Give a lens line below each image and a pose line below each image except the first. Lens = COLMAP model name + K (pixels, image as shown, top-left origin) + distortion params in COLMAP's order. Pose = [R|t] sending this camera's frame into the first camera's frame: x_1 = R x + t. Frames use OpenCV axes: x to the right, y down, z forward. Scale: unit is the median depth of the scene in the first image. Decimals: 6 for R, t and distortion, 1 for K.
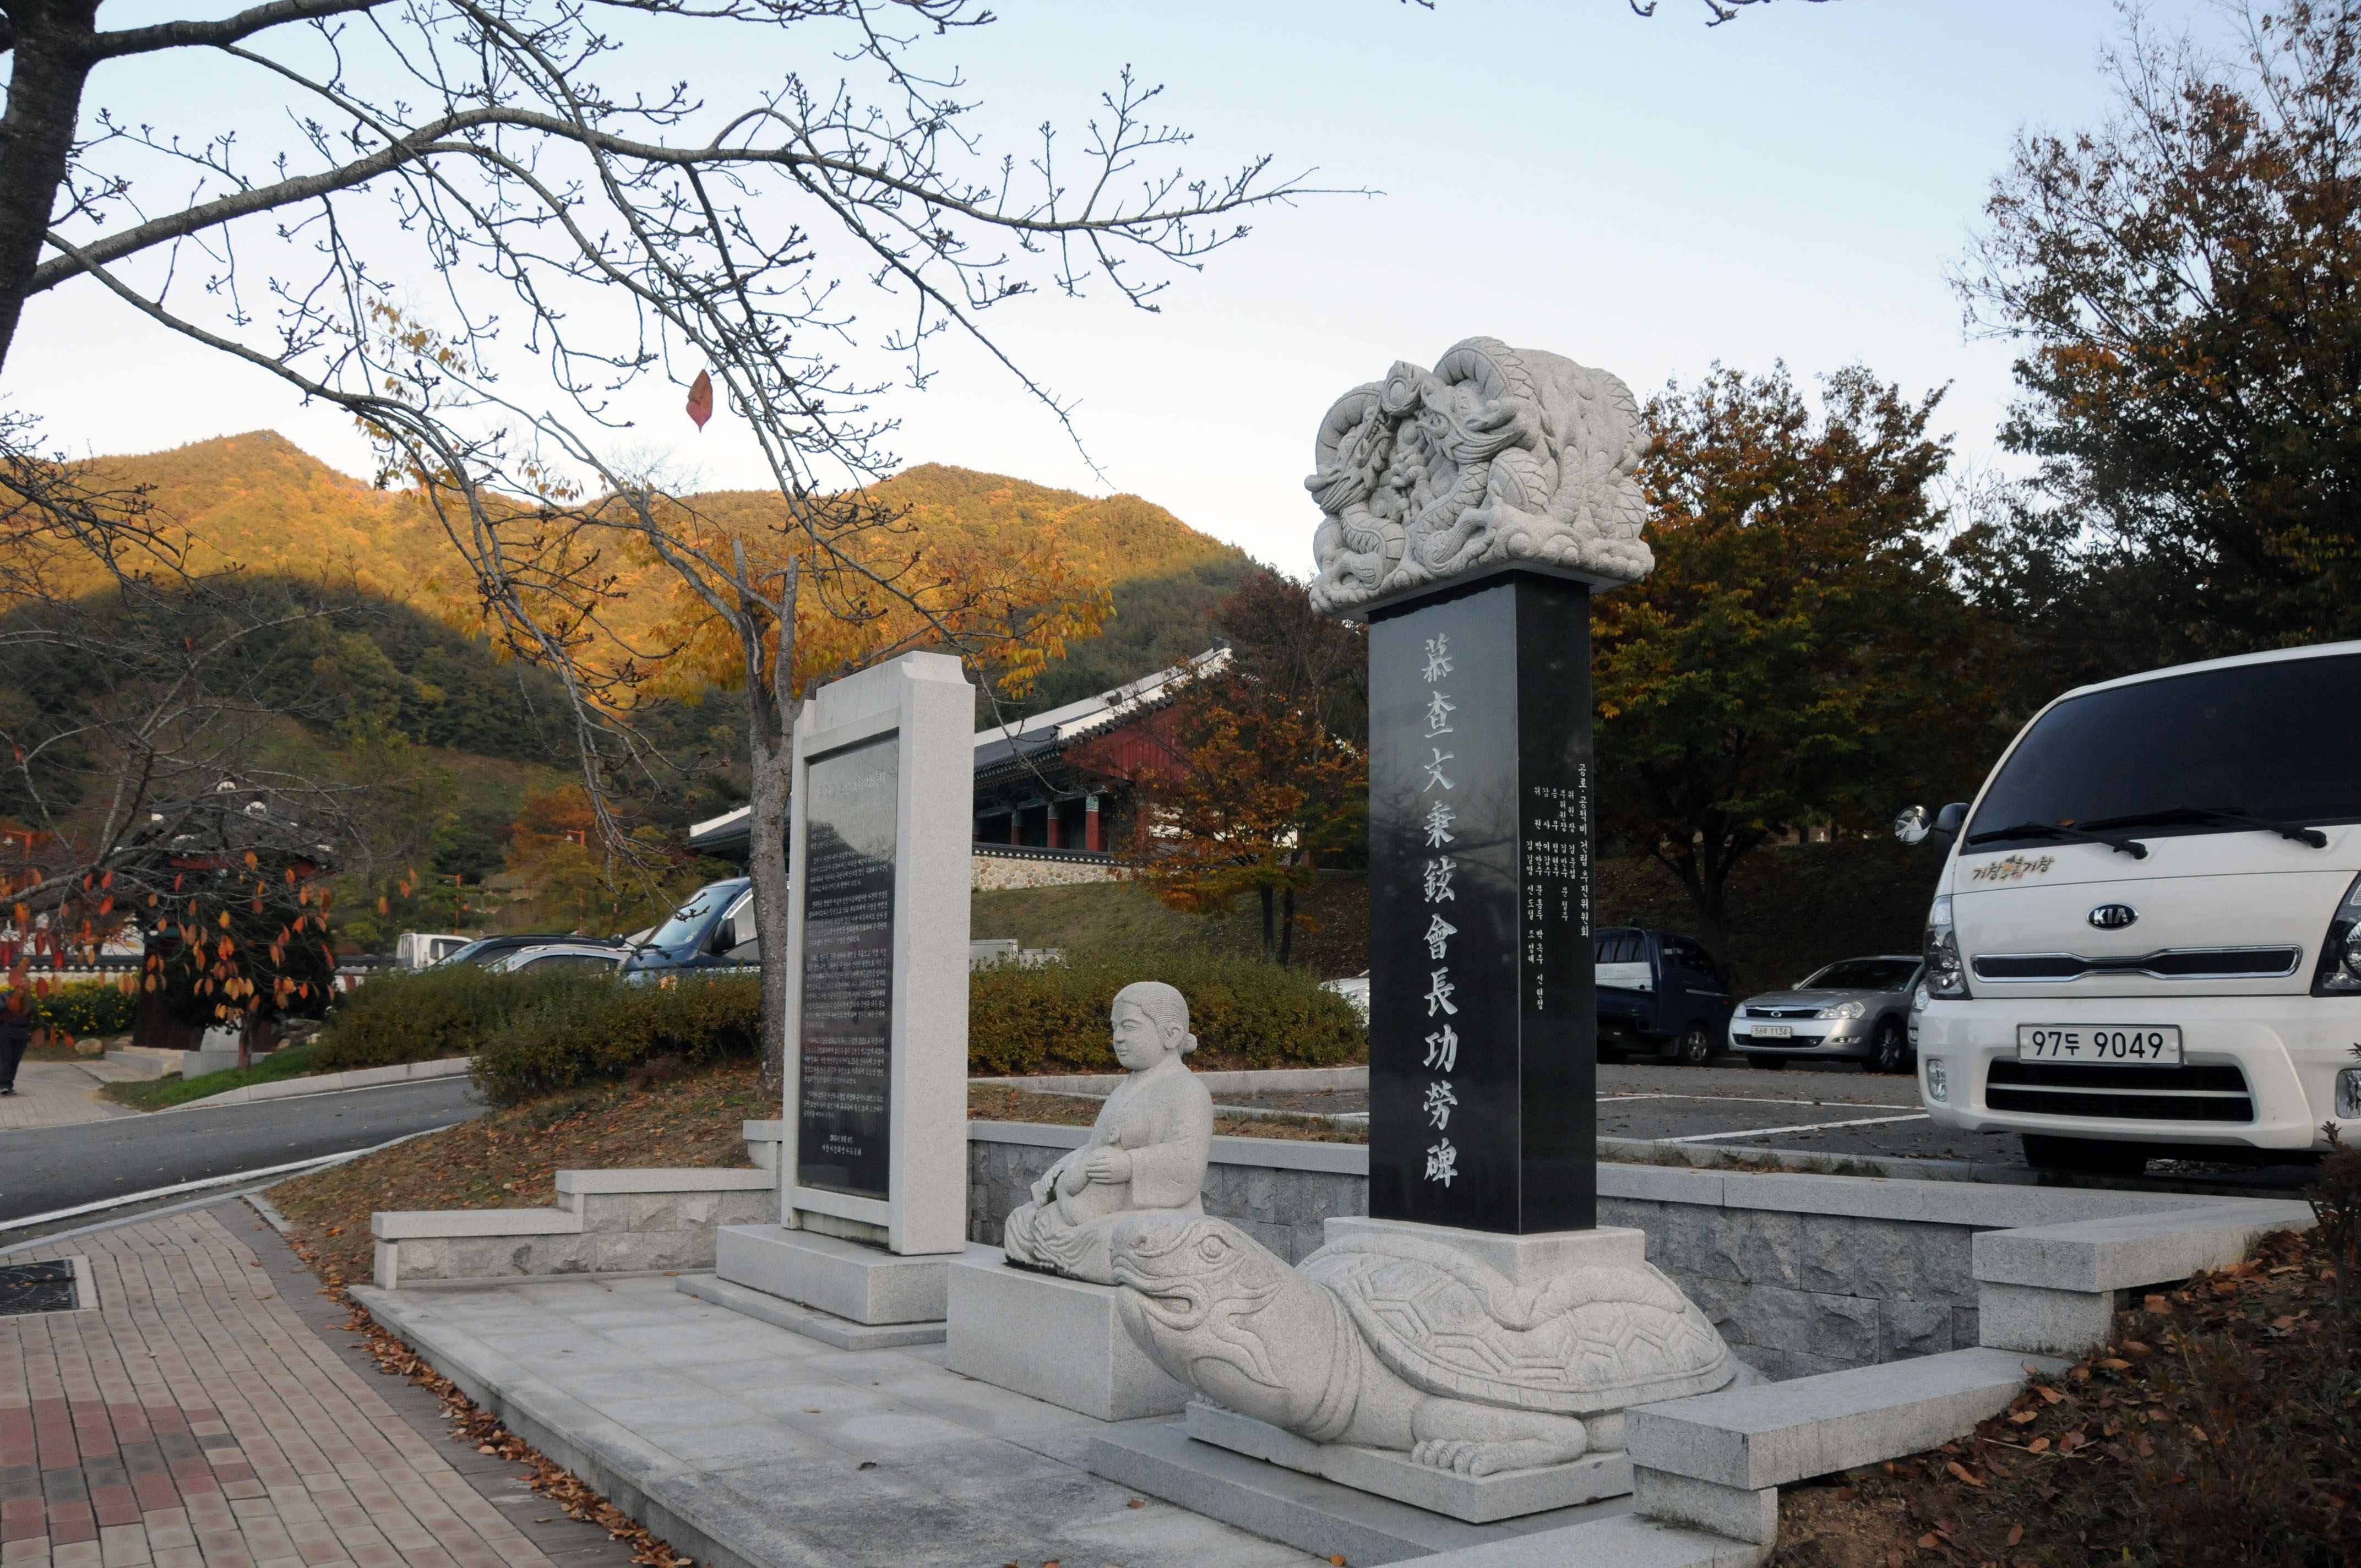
lens RADIAL K [[1946.6, 0, 1199.9], [0, 1946.6, 777.7], [0, 0, 1]] dist [-0.136165, 0.073823]
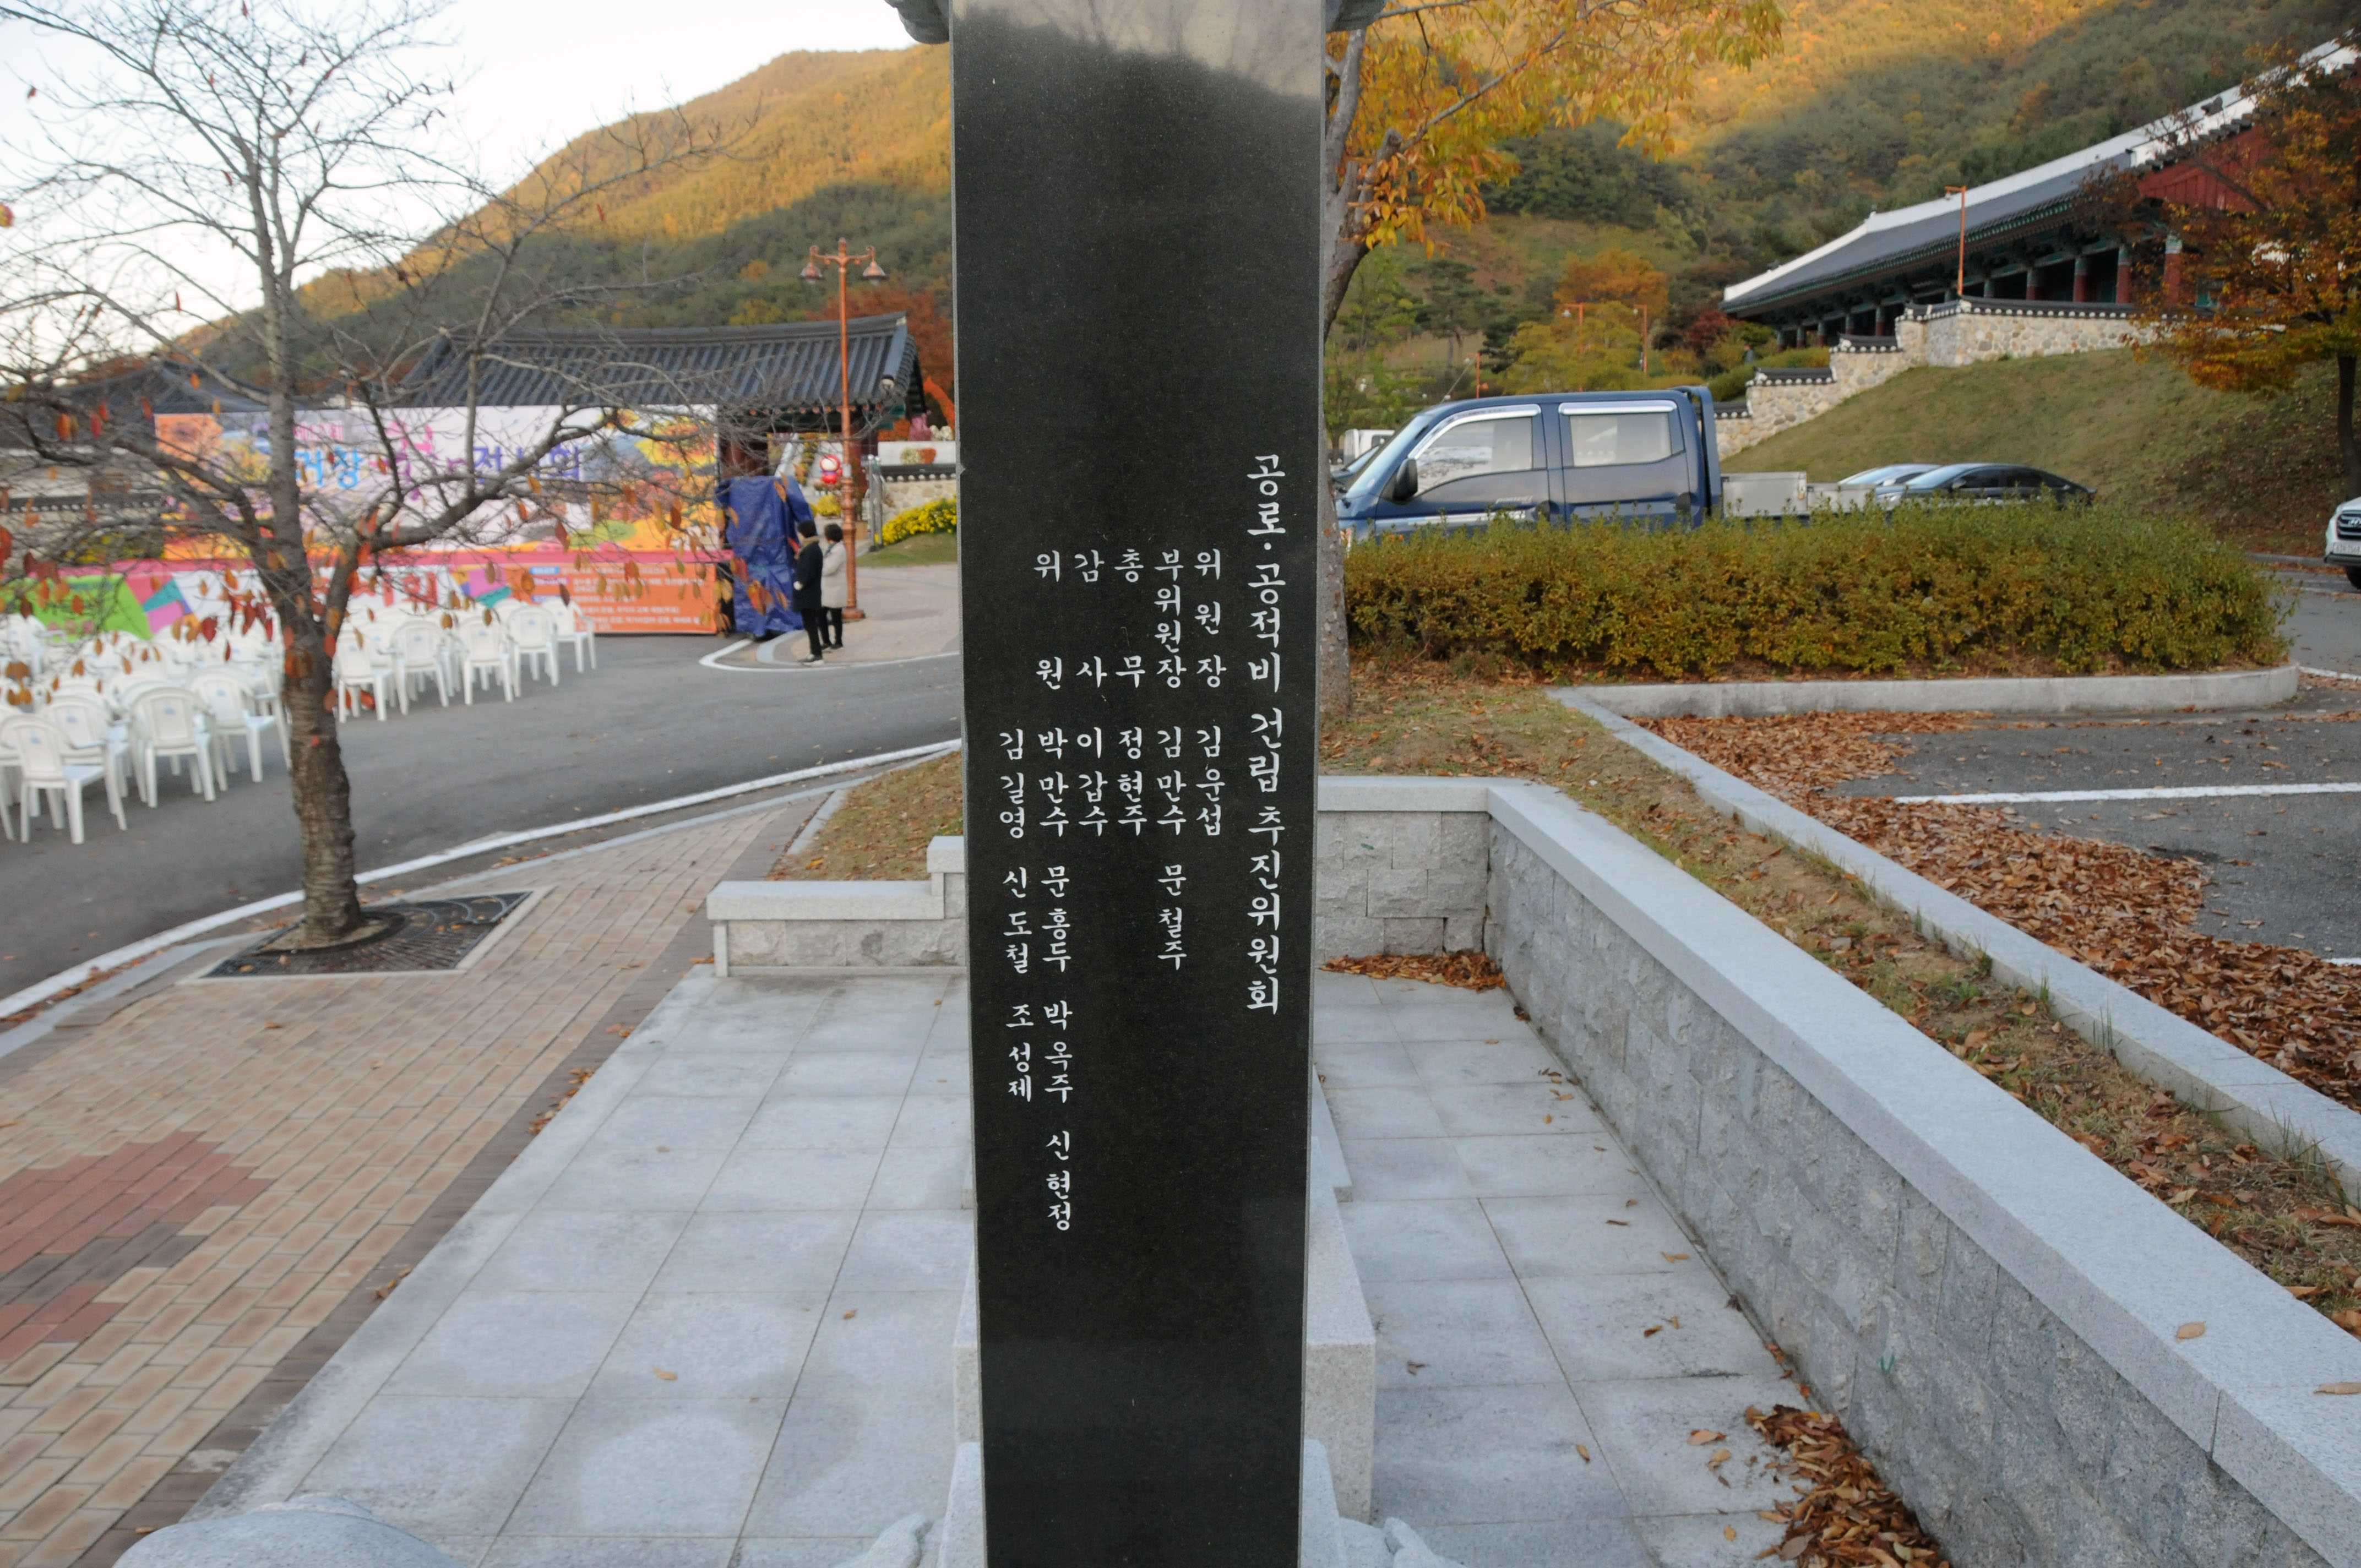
lens RADIAL K [[1946.6, 0, 1159.1], [0, 1946.6, 799.7], [0, 0, 1]] dist [-0.136165, 0.073823]
pose [[0.837712, 0.079499, -0.540295, 0.355347], [0.079108, 0.961248, 0.264091, -0.037250], [0.540353, -0.263974, 0.798960, 0.745829]]
